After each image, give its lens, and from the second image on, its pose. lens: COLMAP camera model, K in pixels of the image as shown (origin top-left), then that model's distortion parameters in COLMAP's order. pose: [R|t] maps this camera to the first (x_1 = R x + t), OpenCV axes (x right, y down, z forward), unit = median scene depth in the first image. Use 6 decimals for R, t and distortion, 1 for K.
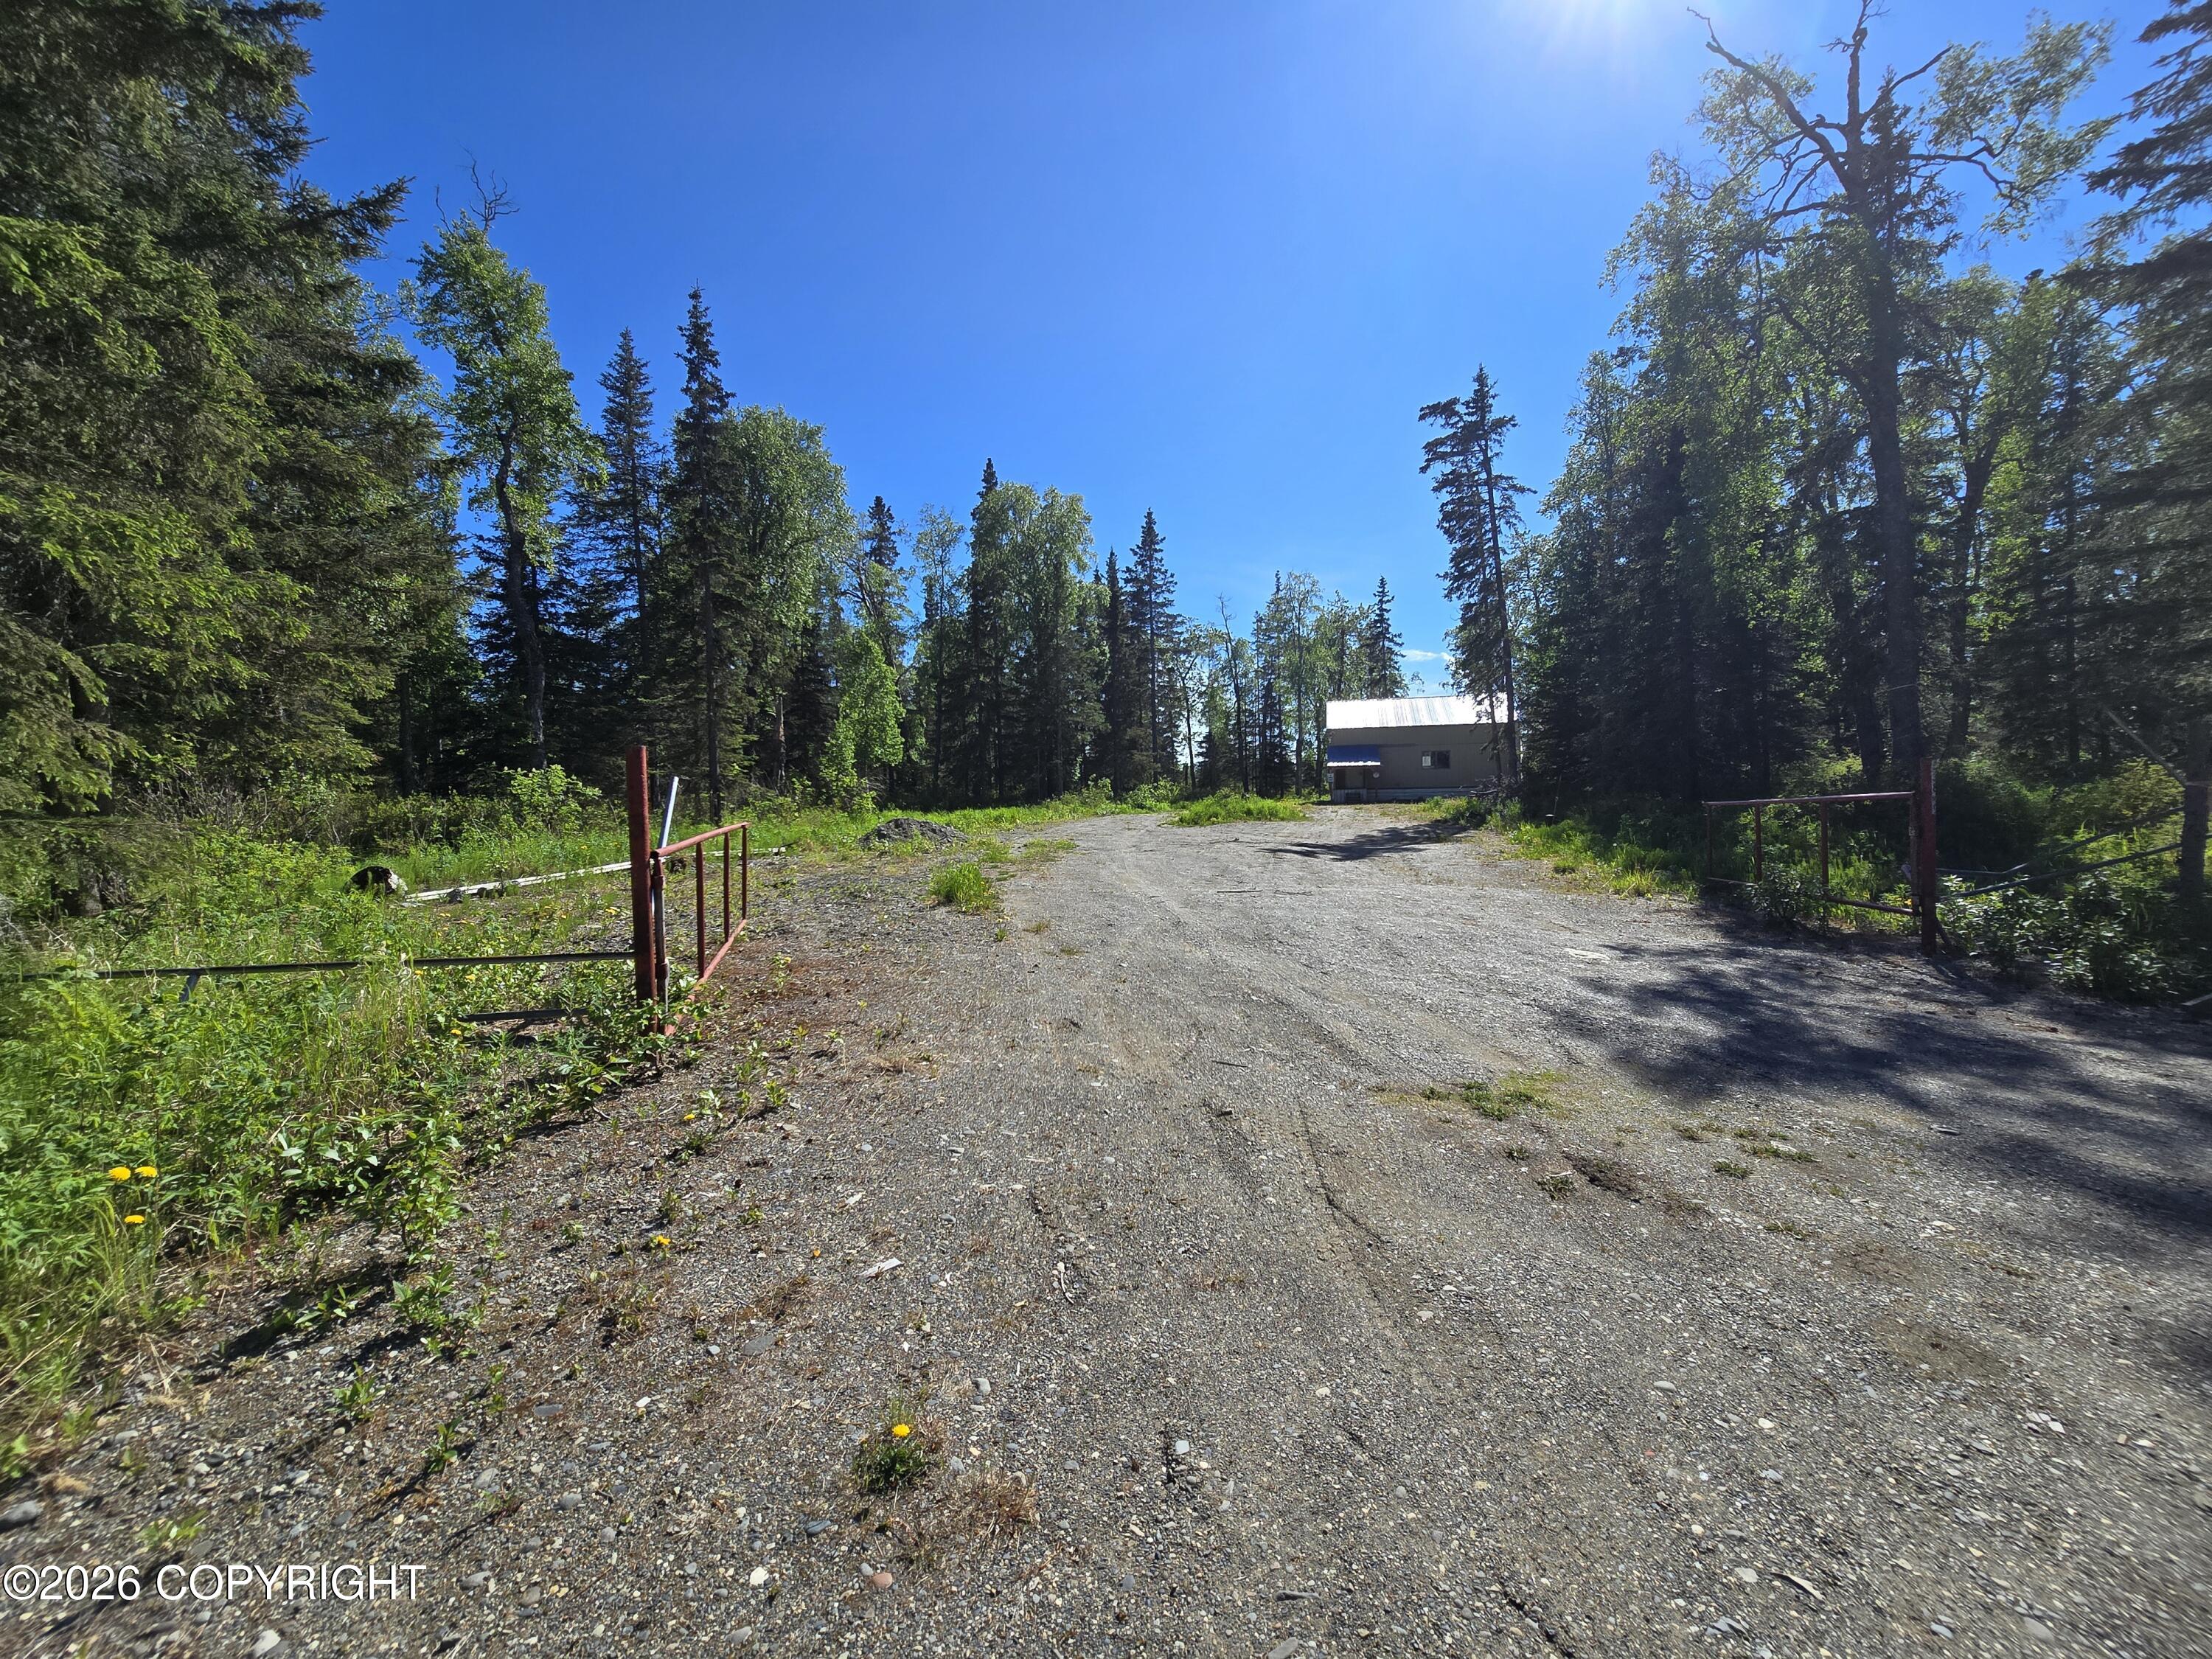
lens RADIAL K [[905.4, 0, 1129.2], [0, 905.4, 837.2], [0, 0, 1]] dist [-0.005565, 0.001278]
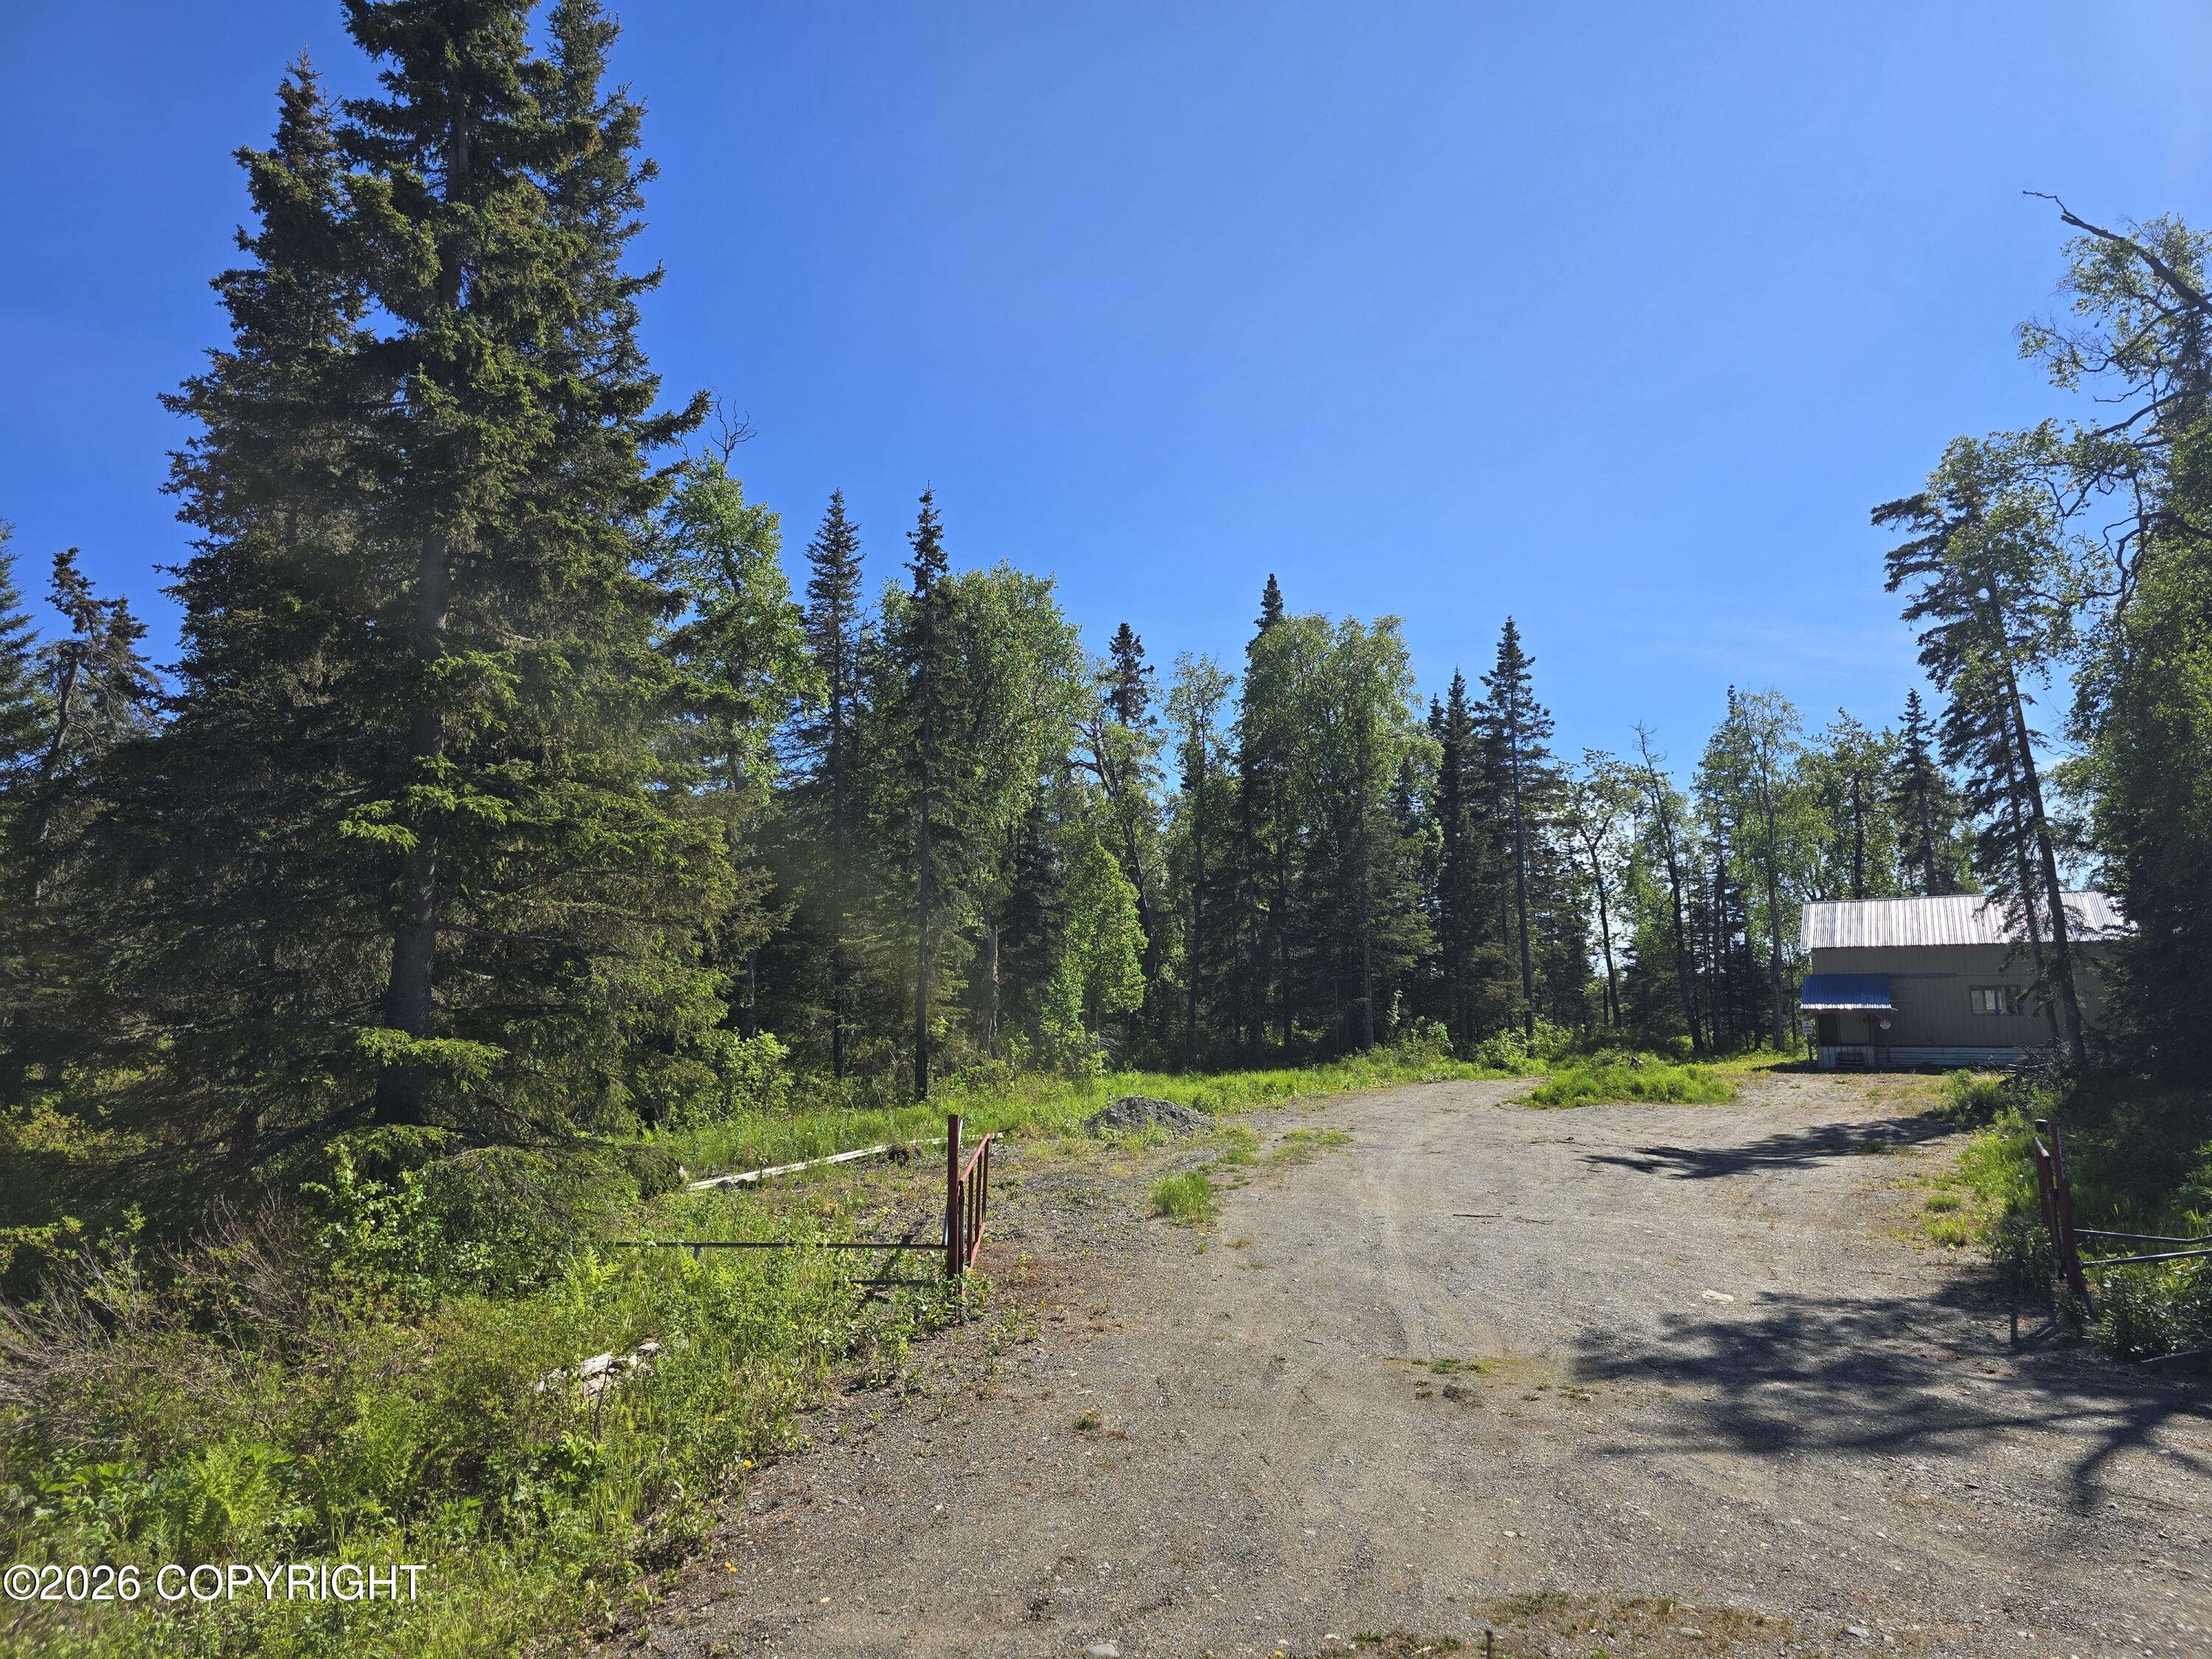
lens RADIAL K [[1479.9, 0, 1103.6], [0, 1479.9, 816.2], [0, 0, 1]] dist [0.037575, -0.008063]
pose [[0.961040, -0.026298, -0.275156, 0.056879], [-0.023968, 0.983786, -0.177738, -0.019289], [0.275369, 0.177408, 0.944827, -0.188583]]
